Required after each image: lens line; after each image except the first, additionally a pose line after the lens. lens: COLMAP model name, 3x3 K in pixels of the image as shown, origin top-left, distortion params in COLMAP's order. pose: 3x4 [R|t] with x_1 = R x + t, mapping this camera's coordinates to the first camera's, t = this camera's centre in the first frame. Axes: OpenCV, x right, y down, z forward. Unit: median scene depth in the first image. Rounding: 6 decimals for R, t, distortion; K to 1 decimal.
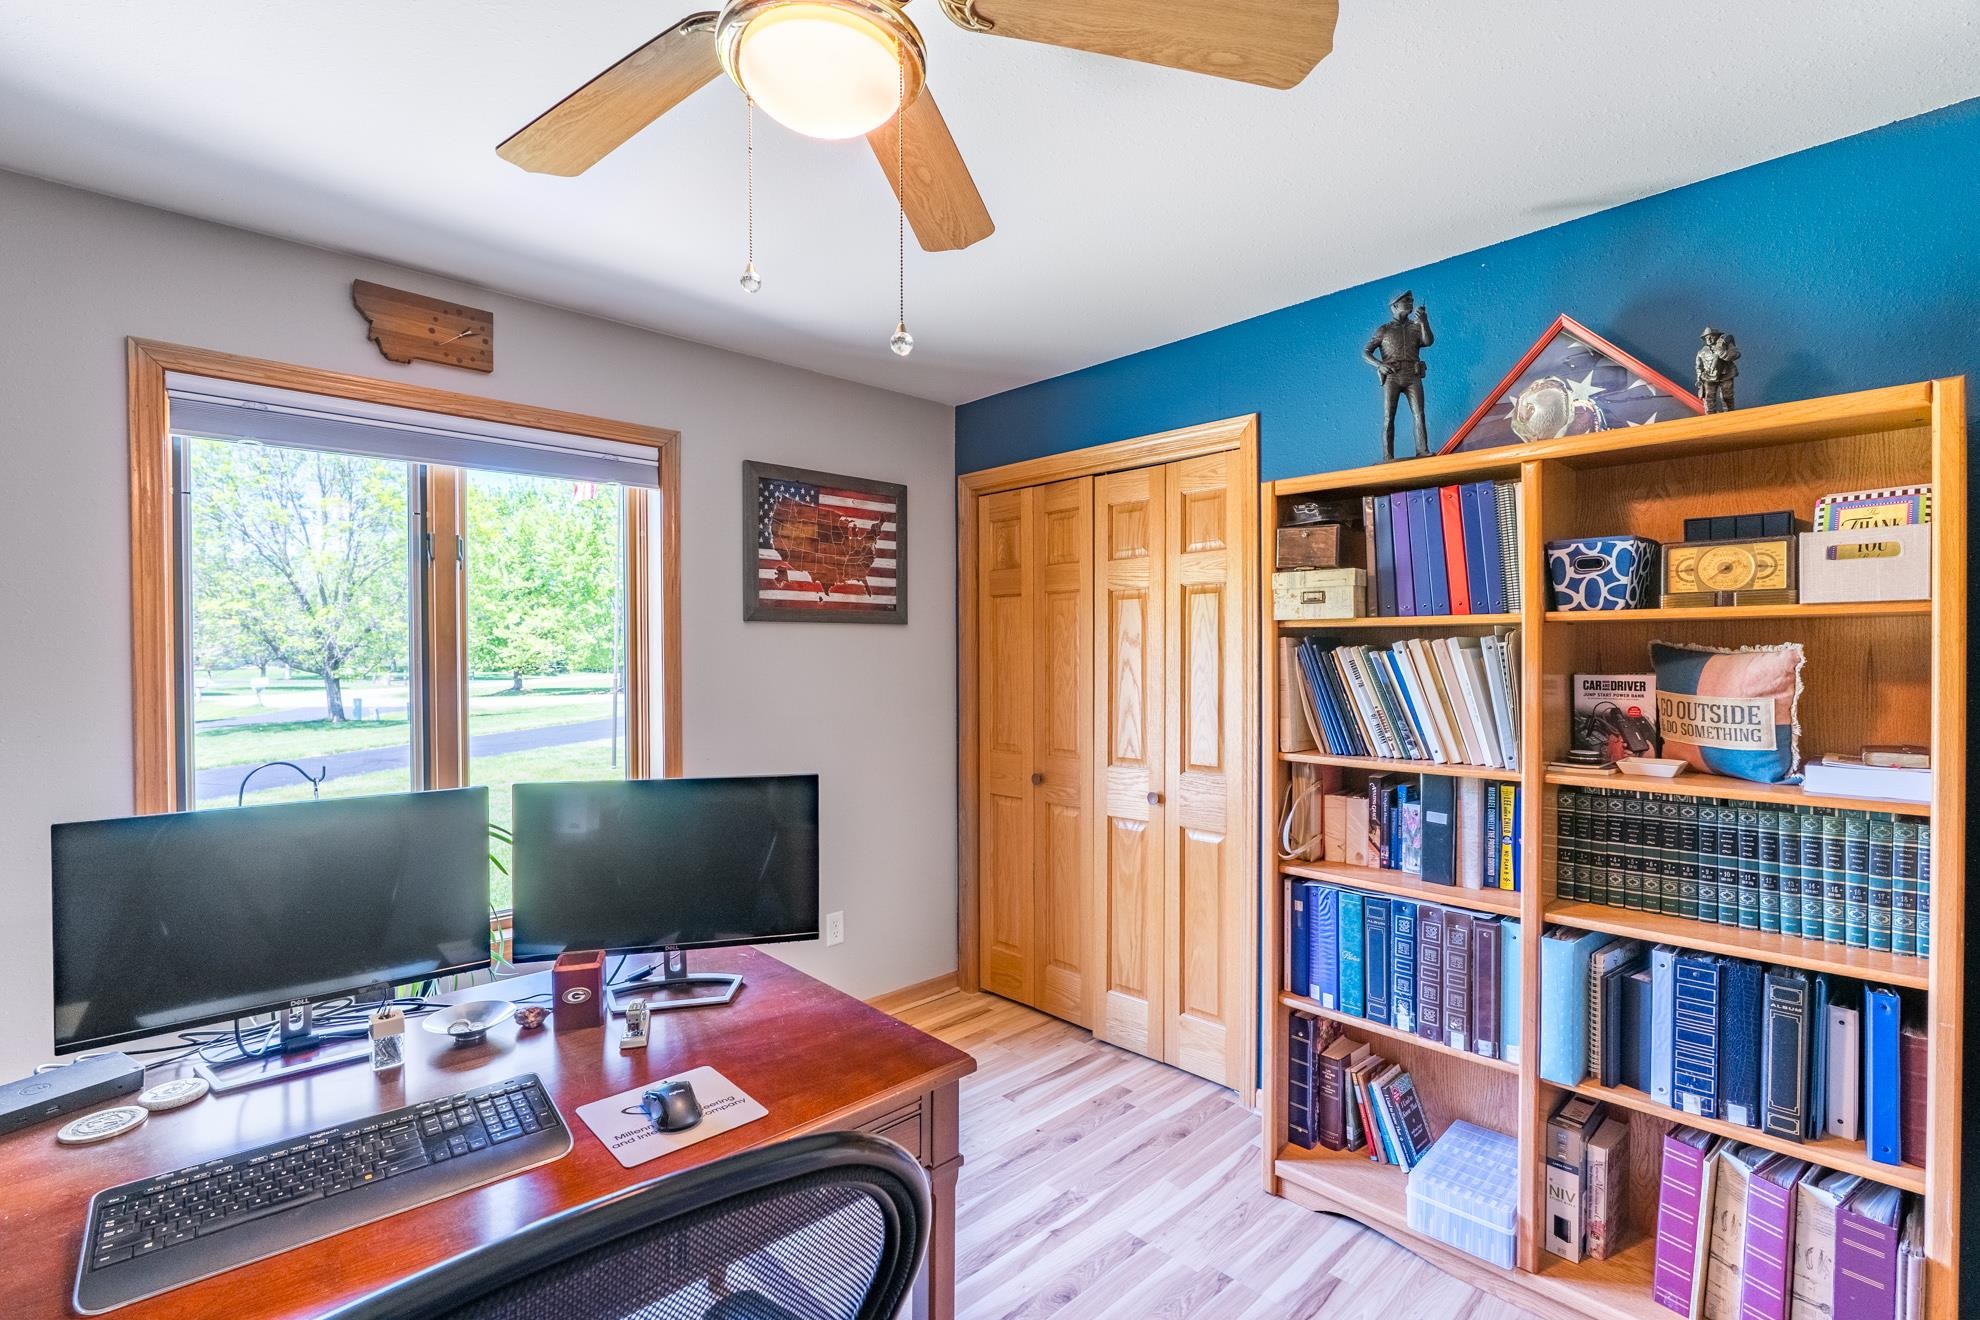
lens RADIAL K [[909.4, 0, 990.9], [0, 909.4, 671.5], [0, 0, 1]] dist [-0.008937, 0.003667]
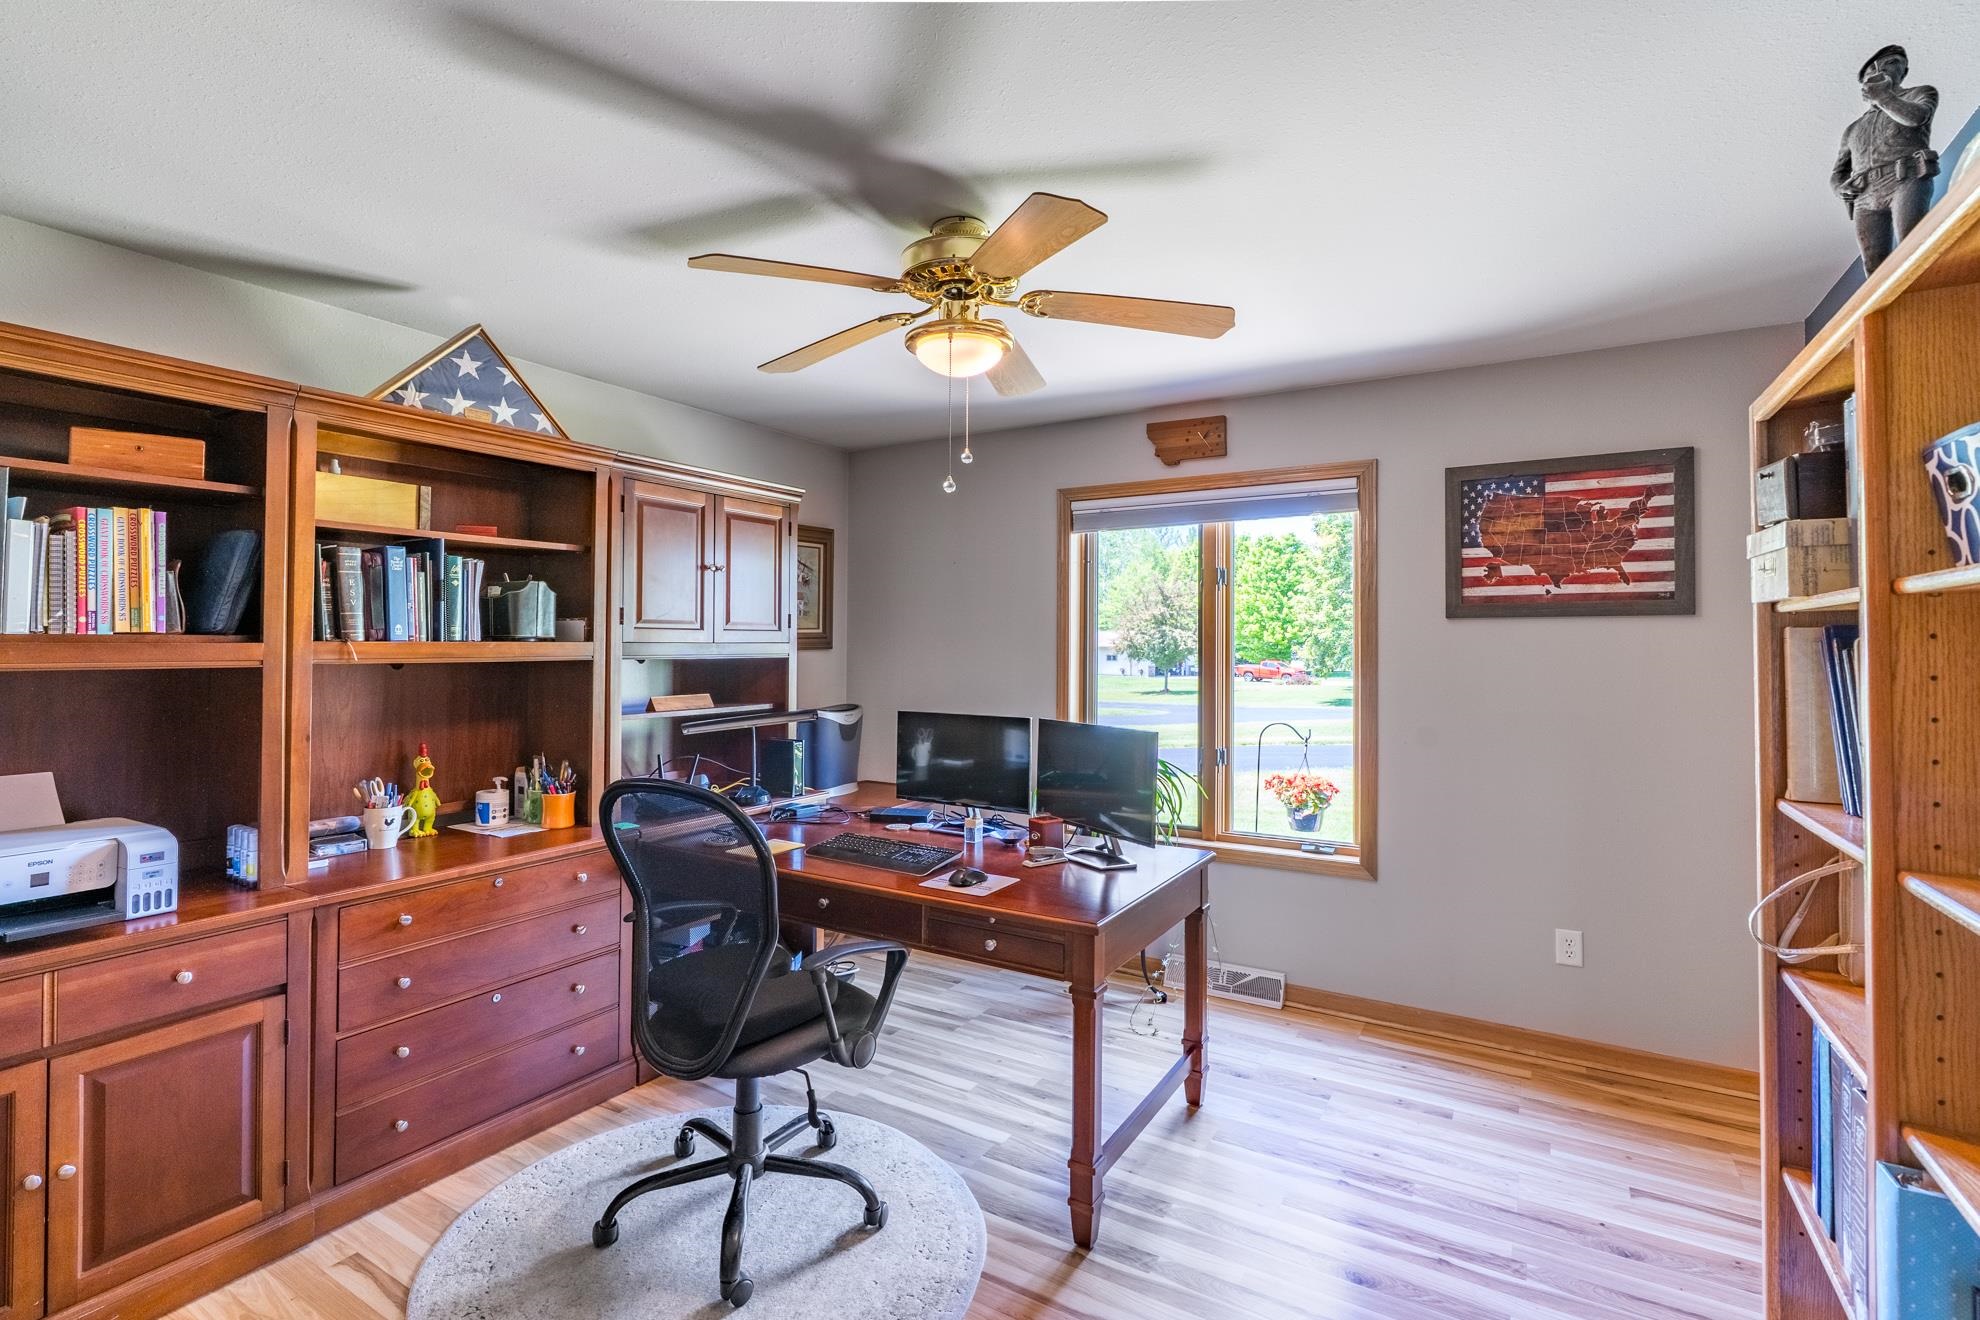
lens RADIAL K [[909.4, 0, 992.2], [0, 909.4, 640.8], [0, 0, 1]] dist [-0.008937, 0.003667]
pose [[0.278396, -0.002873, -0.960462, 0.580567], [-0.023765, 0.999669, -0.009879, -0.005502], [0.960172, 0.025576, 0.278235, 0.184060]]
